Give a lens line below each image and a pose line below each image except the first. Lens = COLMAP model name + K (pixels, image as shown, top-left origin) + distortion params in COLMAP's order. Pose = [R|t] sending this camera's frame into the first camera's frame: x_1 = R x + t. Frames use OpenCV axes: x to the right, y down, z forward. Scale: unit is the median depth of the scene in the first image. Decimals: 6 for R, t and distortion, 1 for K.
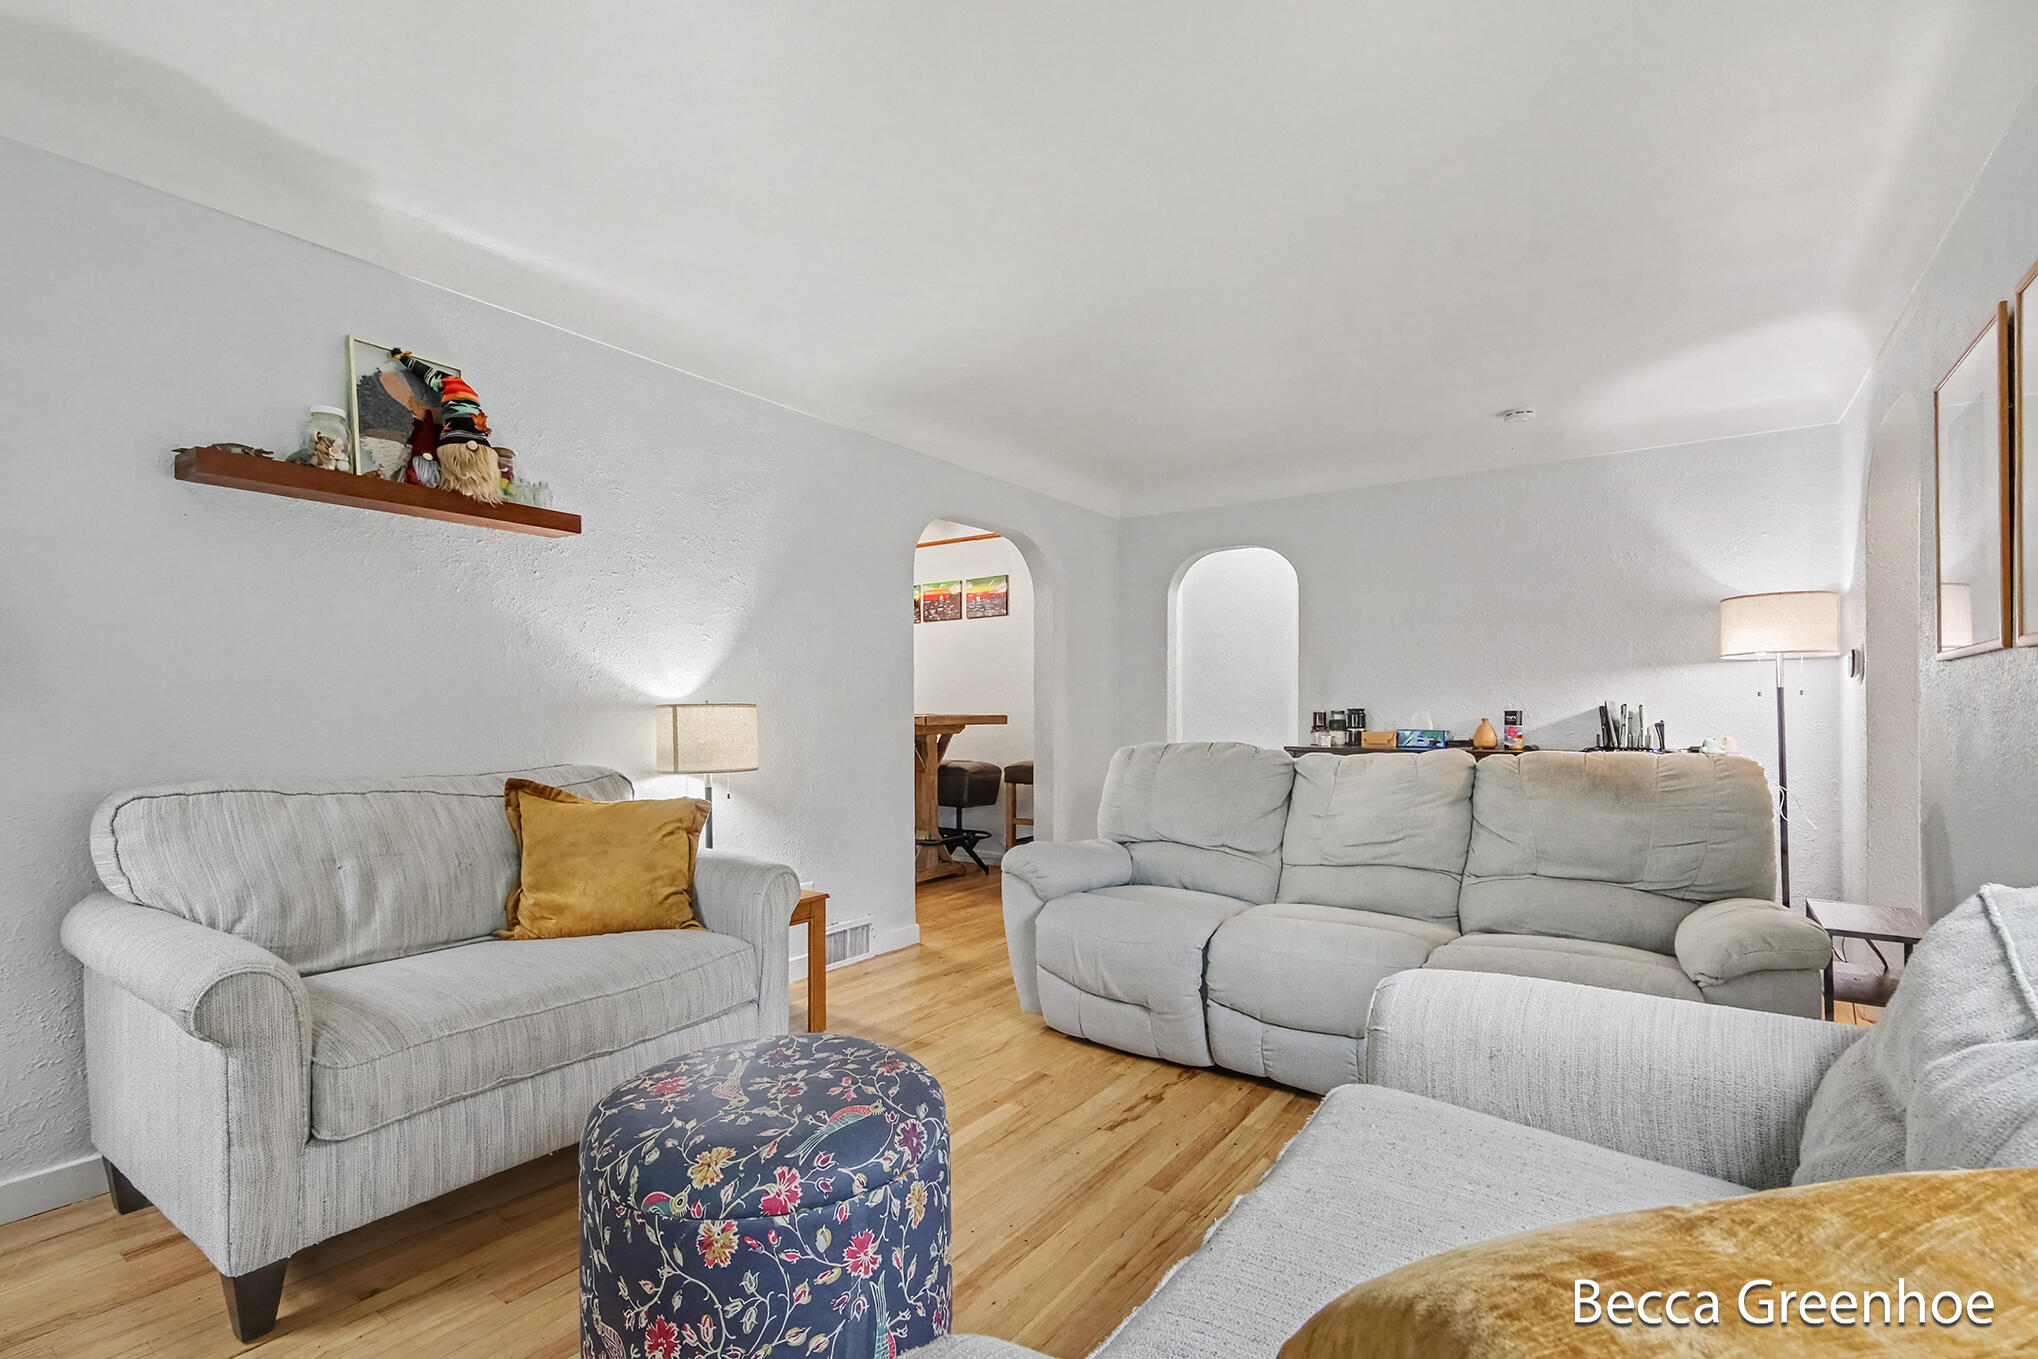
lens RADIAL K [[935.7, 0, 1019.1], [0, 935.7, 693.8], [0, 0, 1]] dist [0.008771, -0.002566]
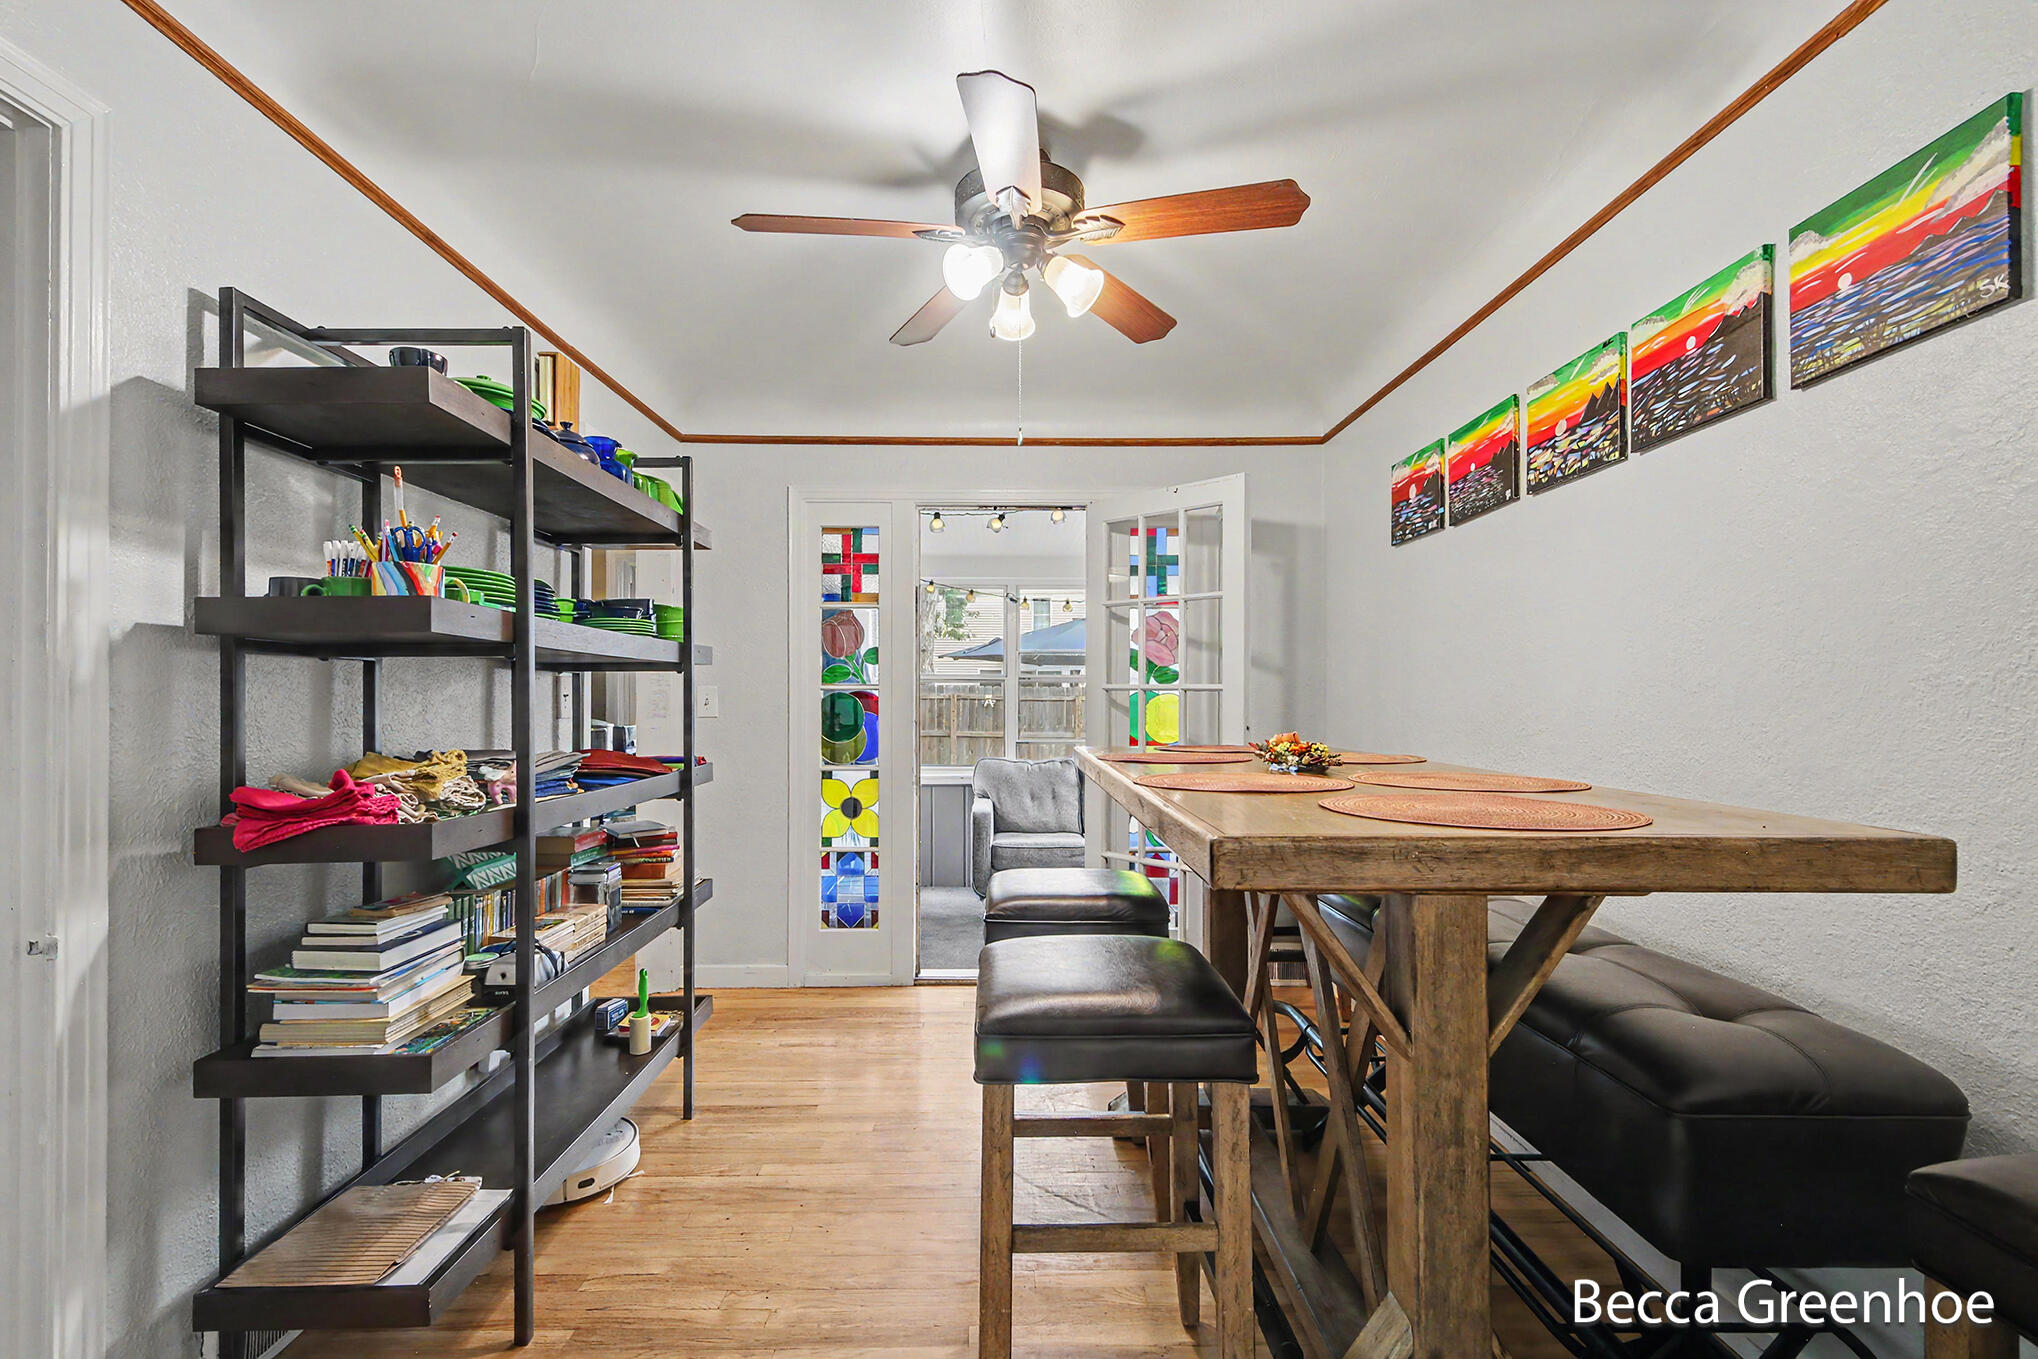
lens RADIAL K [[935.7, 0, 1018.3], [0, 935.7, 686.9], [0, 0, 1]] dist [0.008771, -0.002566]
pose [[0.584155, 0.000111, -0.811642, 0.023837], [0.003257, 0.999992, 0.002482, -0.005751], [0.811636, -0.004093, 0.584150, 0.700361]]
